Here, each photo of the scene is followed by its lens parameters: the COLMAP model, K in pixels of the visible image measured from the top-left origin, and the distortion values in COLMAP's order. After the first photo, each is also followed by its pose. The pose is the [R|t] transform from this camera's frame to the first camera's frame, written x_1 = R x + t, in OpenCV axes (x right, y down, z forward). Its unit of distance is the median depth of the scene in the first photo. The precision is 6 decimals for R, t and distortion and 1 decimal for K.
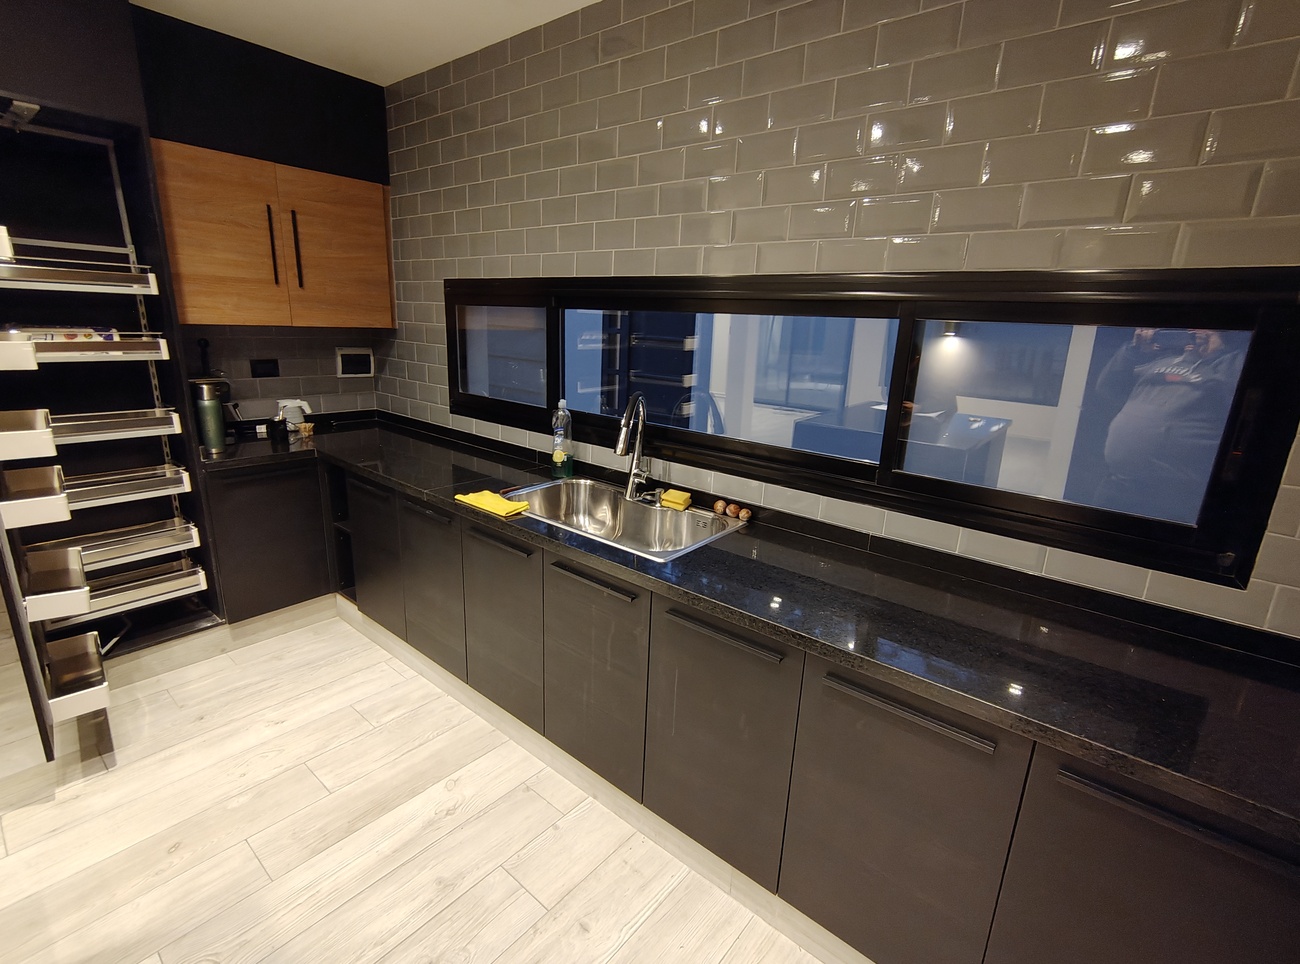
lens RADIAL K [[606.1, 0, 657.7], [0, 606.1, 485.3], [0, 0, 1]] dist [-0.003638, 0.004640]
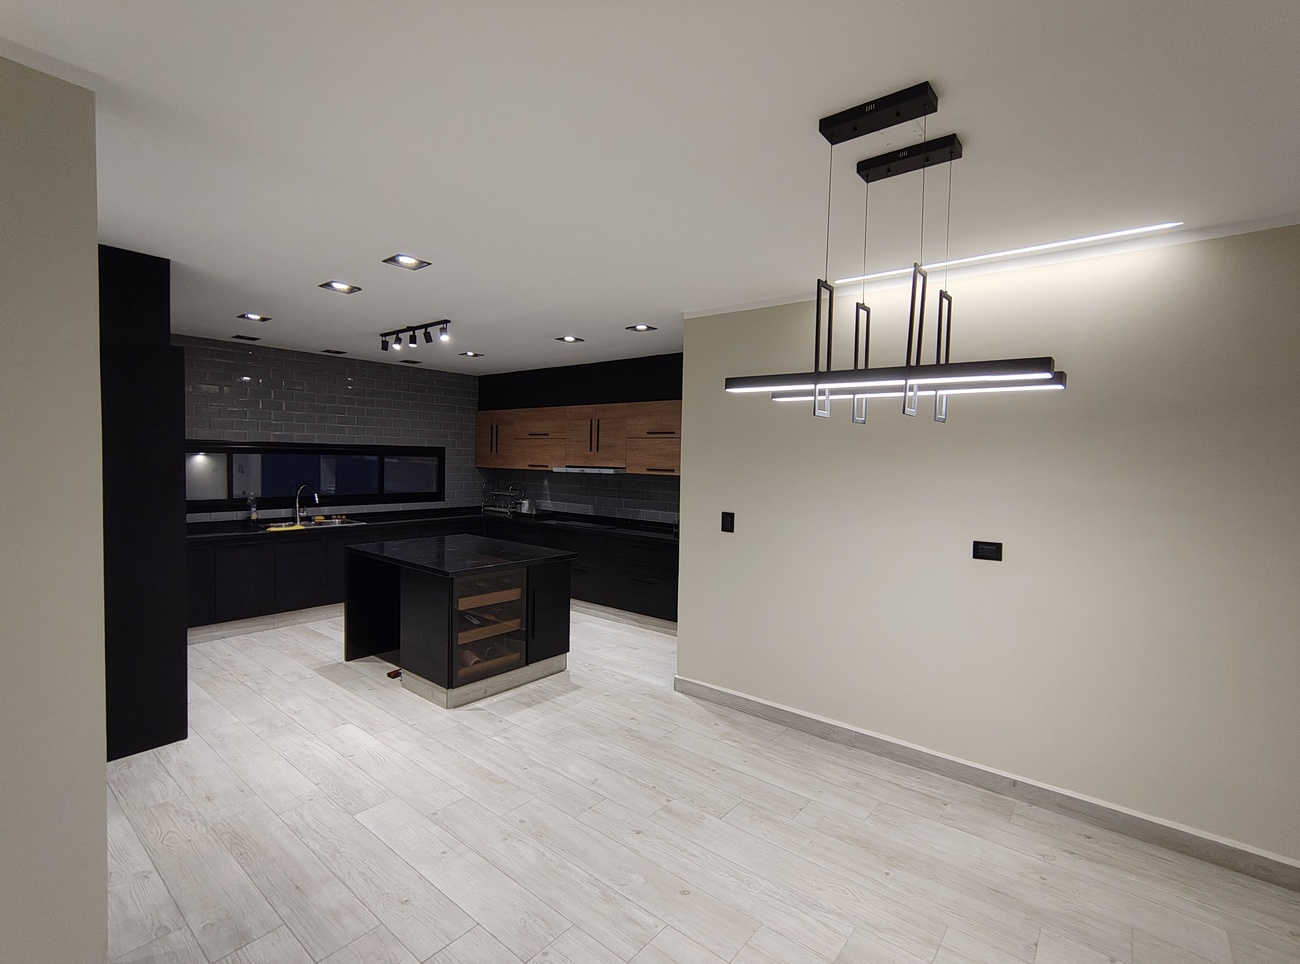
lens RADIAL K [[606.1, 0, 649.2], [0, 606.1, 480.5], [0, 0, 1]] dist [-0.003638, 0.004640]
pose [[0.004814, -0.086773, 0.996216, -3.540538], [0.235127, 0.968396, 0.083214, -0.027884], [-0.971953, 0.233837, 0.025064, -0.790067]]
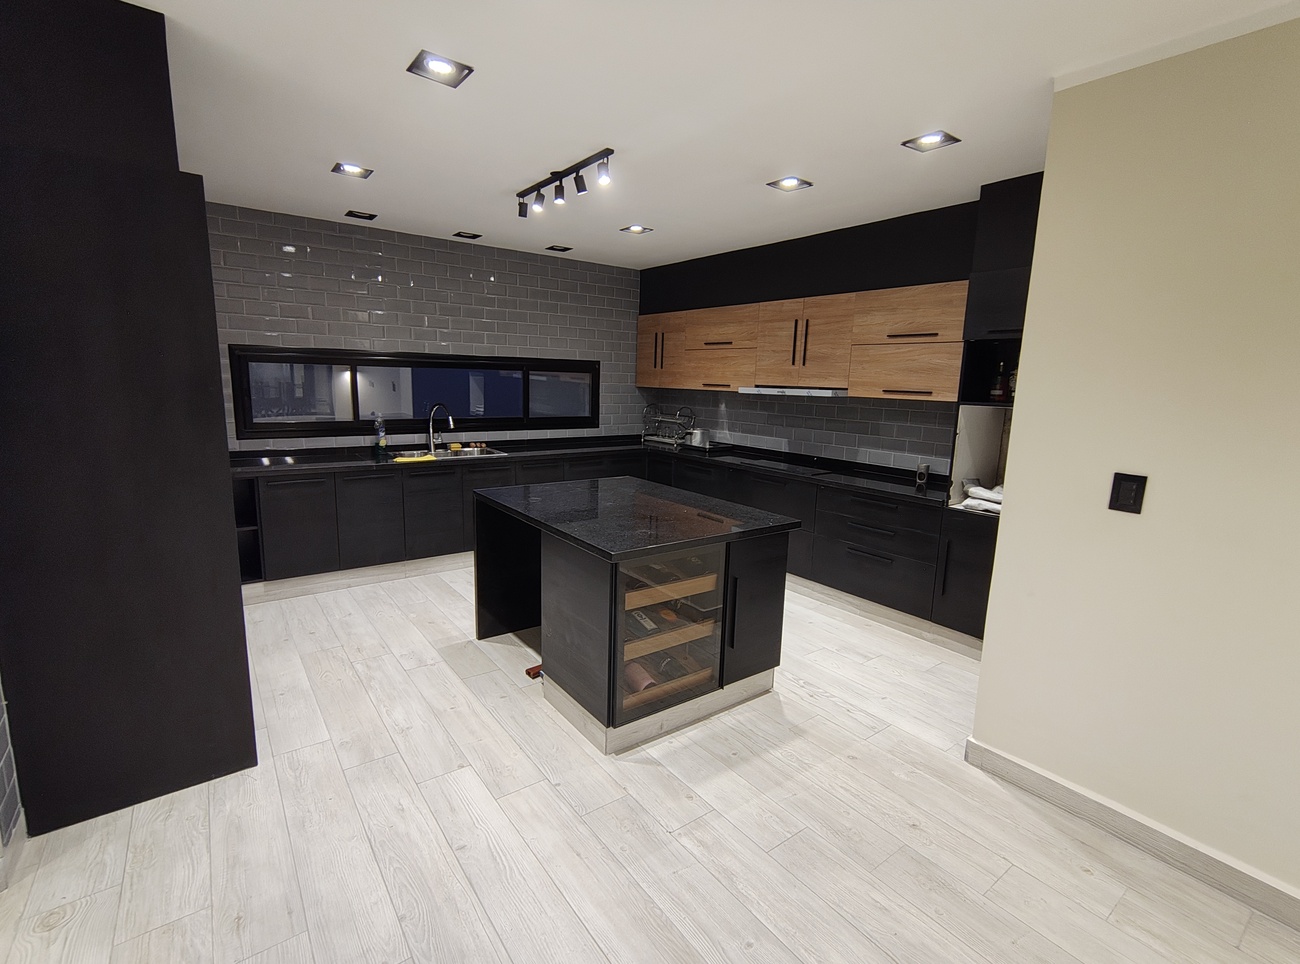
lens RADIAL K [[606.1, 0, 645.6], [0, 606.1, 482.5], [0, 0, 1]] dist [-0.003638, 0.004640]
pose [[0.246013, -0.207342, 0.946830, -2.620217], [0.232084, 0.961037, 0.150151, -0.032238], [-0.941071, 0.182805, 0.284548, -0.439929]]
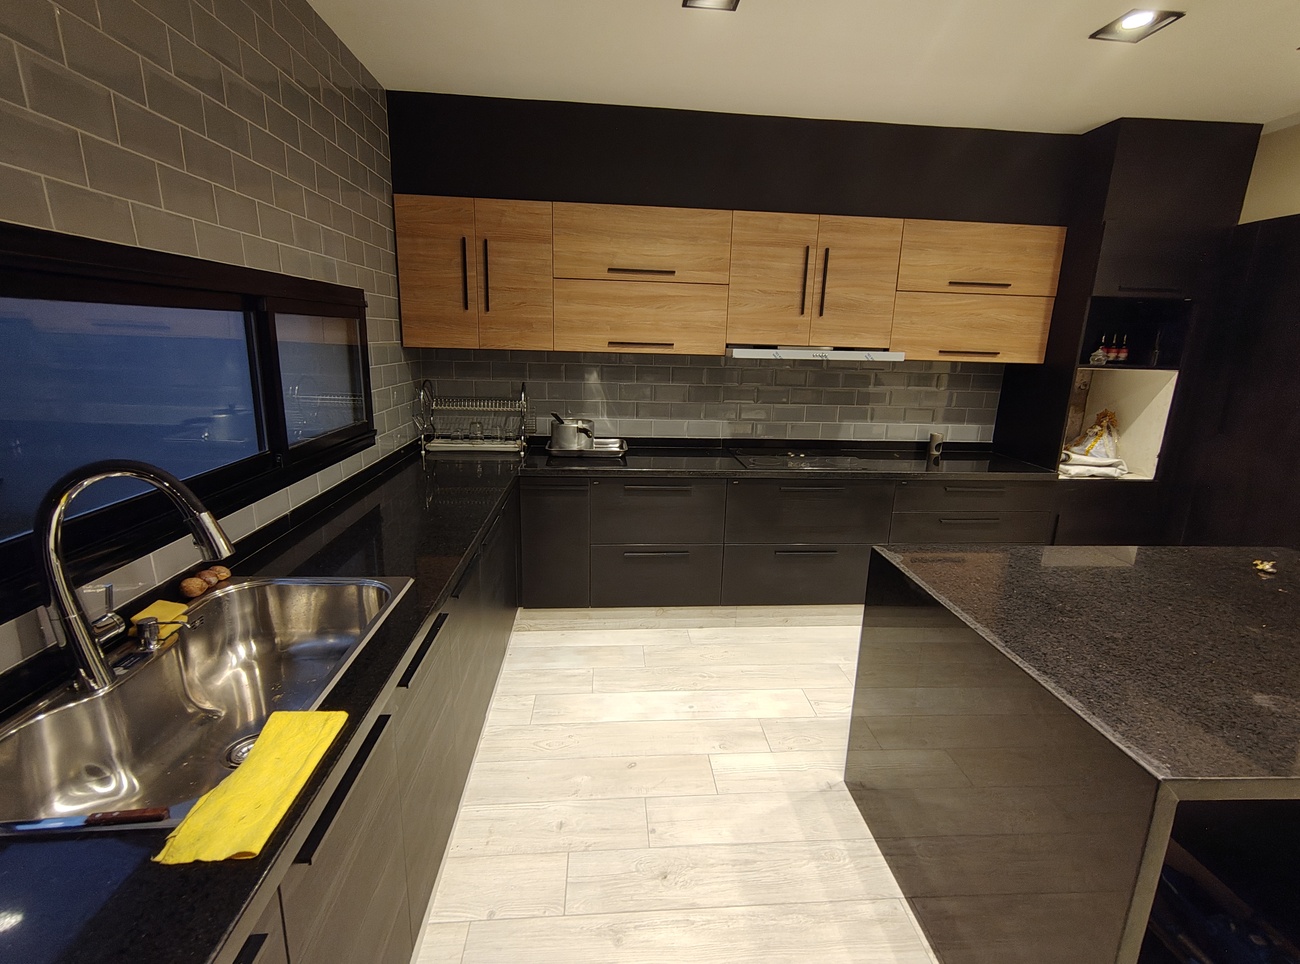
lens RADIAL K [[606.1, 0, 654.9], [0, 606.1, 470.5], [0, 0, 1]] dist [-0.003638, 0.004640]
pose [[-0.694209, -0.223299, 0.684260, -0.853365], [0.121091, 0.900877, 0.416841, -0.373108], [-0.709515, 0.372233, -0.598357, 1.215875]]
